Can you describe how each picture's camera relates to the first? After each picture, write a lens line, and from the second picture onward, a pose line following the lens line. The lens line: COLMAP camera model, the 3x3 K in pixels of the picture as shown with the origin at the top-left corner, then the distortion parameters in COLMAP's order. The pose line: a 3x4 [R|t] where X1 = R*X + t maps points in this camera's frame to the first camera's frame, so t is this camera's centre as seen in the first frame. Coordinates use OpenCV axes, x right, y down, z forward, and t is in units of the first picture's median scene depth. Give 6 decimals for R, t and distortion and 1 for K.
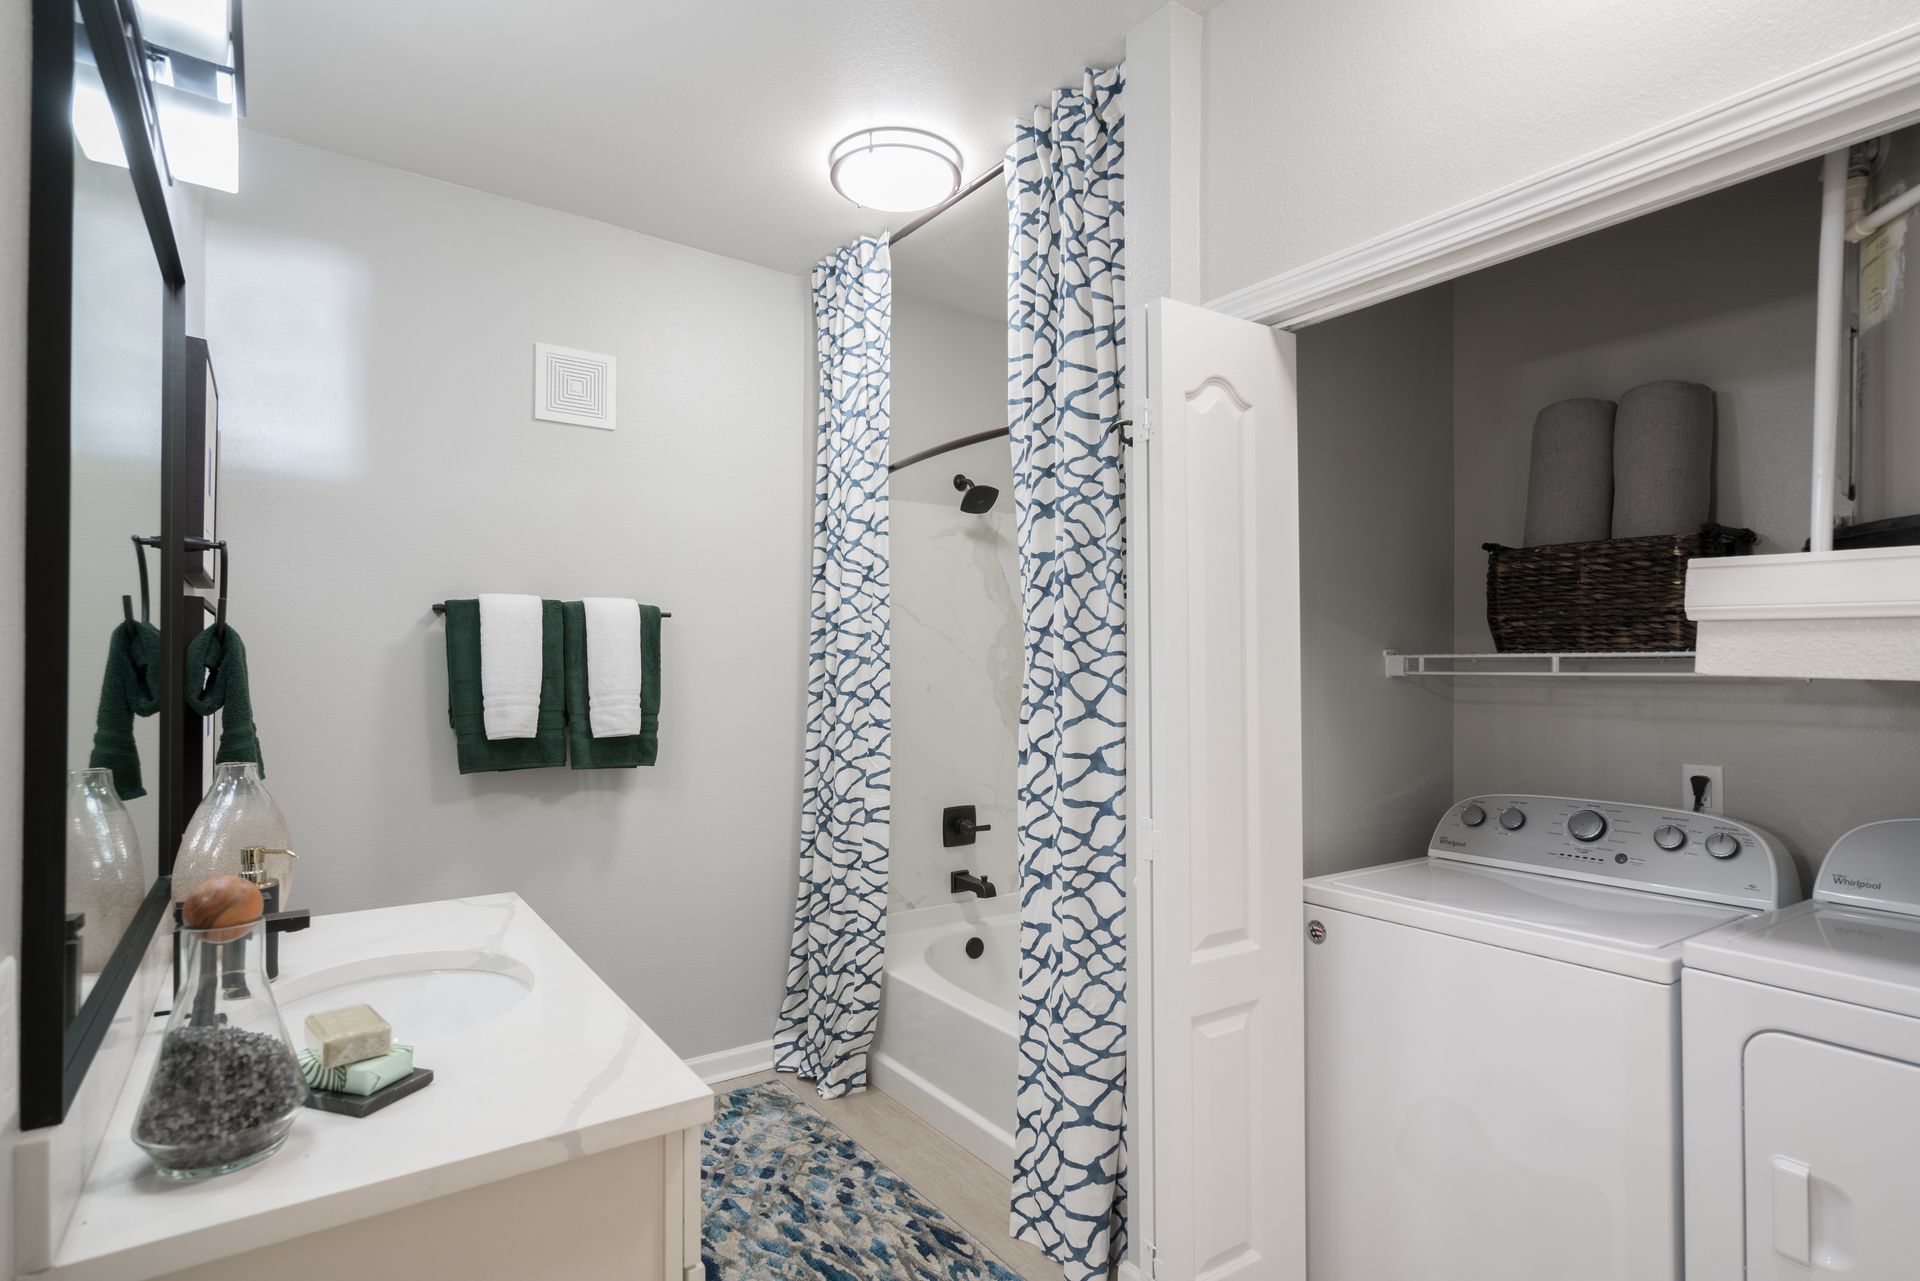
lens RADIAL K [[960.3, 0, 960.0], [0, 960.3, 640.5], [0, 0, 1]] dist [0.000055, -0.000054]
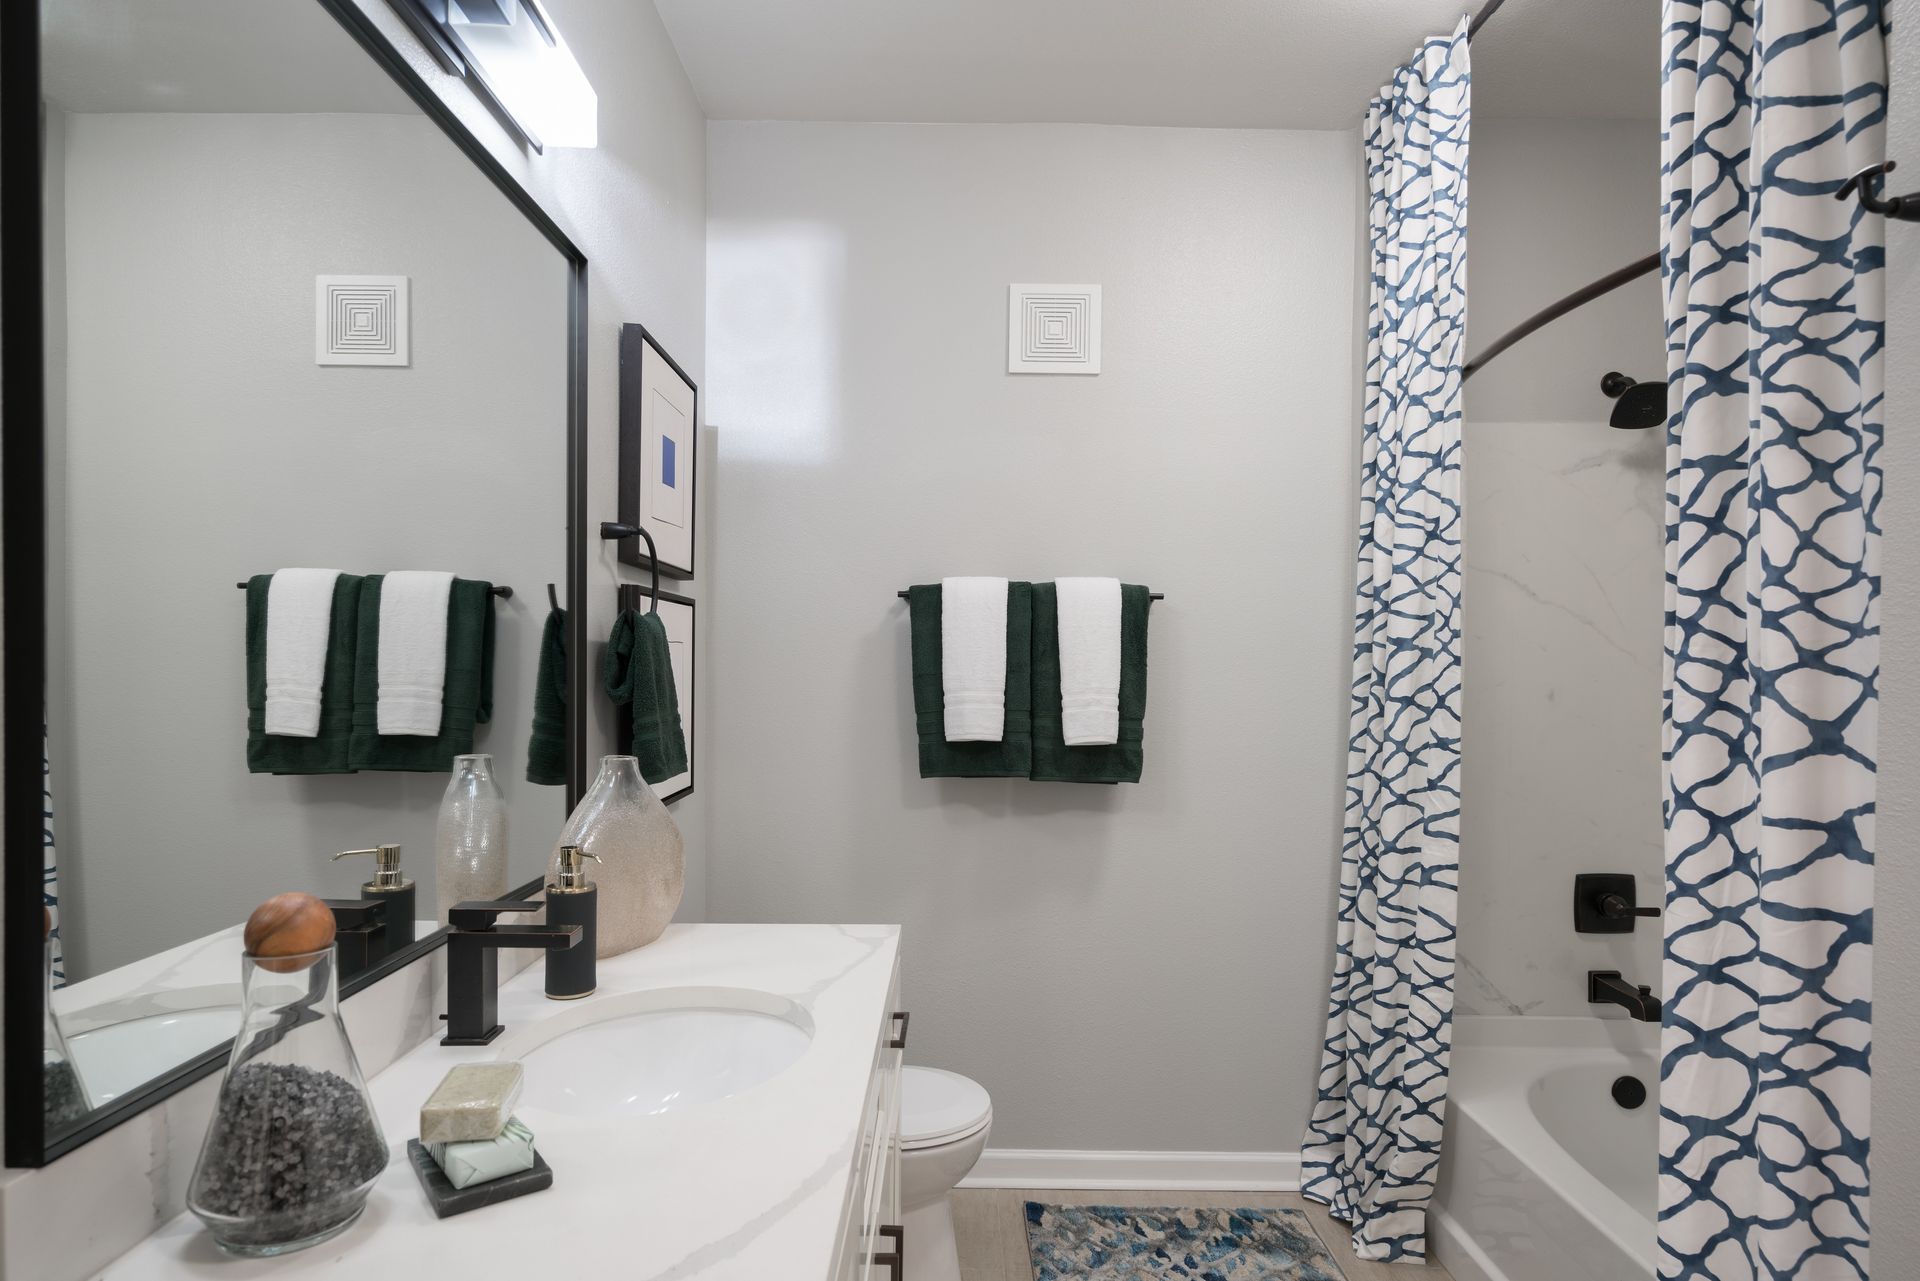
lens RADIAL K [[1063.8, 0, 958.3], [0, 1063.8, 672.8], [0, 0, 1]] dist [0.008993, 0.003563]
pose [[0.822112, 0.007627, -0.569275, 0.062563], [0.007901, 0.999661, 0.024803, 0.013308], [0.569272, -0.024889, 0.821773, 0.168408]]
